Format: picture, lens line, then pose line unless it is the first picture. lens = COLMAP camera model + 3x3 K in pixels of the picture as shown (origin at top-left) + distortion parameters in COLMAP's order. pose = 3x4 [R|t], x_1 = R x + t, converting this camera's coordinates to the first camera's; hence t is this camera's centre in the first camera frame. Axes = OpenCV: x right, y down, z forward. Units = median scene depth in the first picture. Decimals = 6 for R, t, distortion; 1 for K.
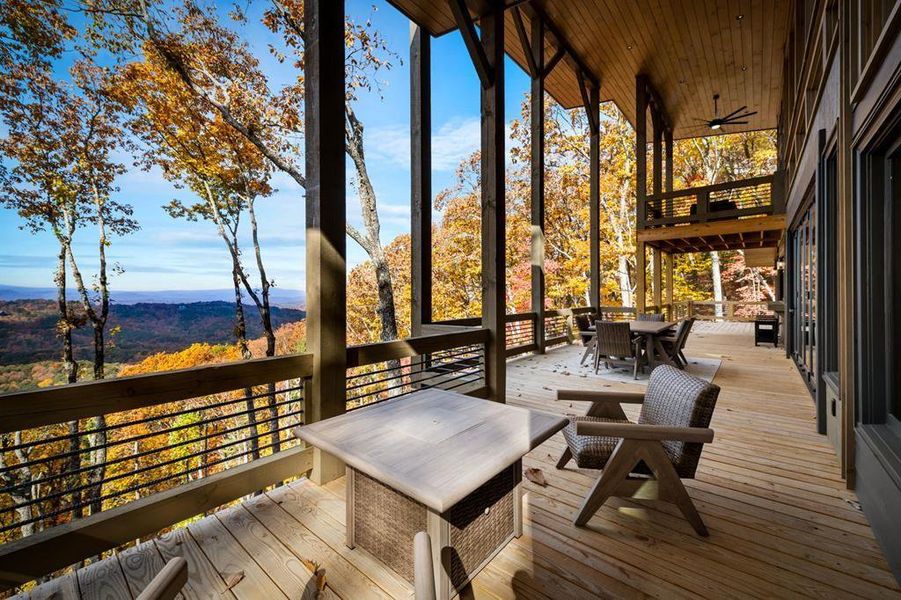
lens RADIAL K [[363.3, 0, 445.8], [0, 363.3, 290.4], [0, 0, 1]] dist [0.019652, -0.000016]
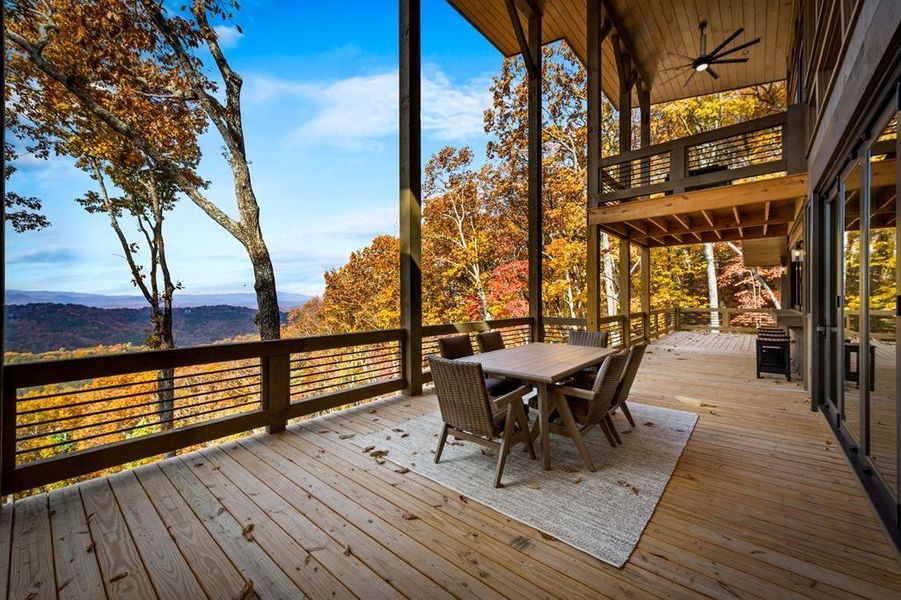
lens RADIAL K [[356.2, 0, 440.6], [0, 356.2, 296.2], [0, 0, 1]] dist [0.014126, -0.002556]
pose [[0.999804, 0.001556, -0.019728, 0.179819], [-0.001505, 0.999996, 0.002575, 0.001358], [0.019732, -0.002545, 0.999802, 0.217261]]
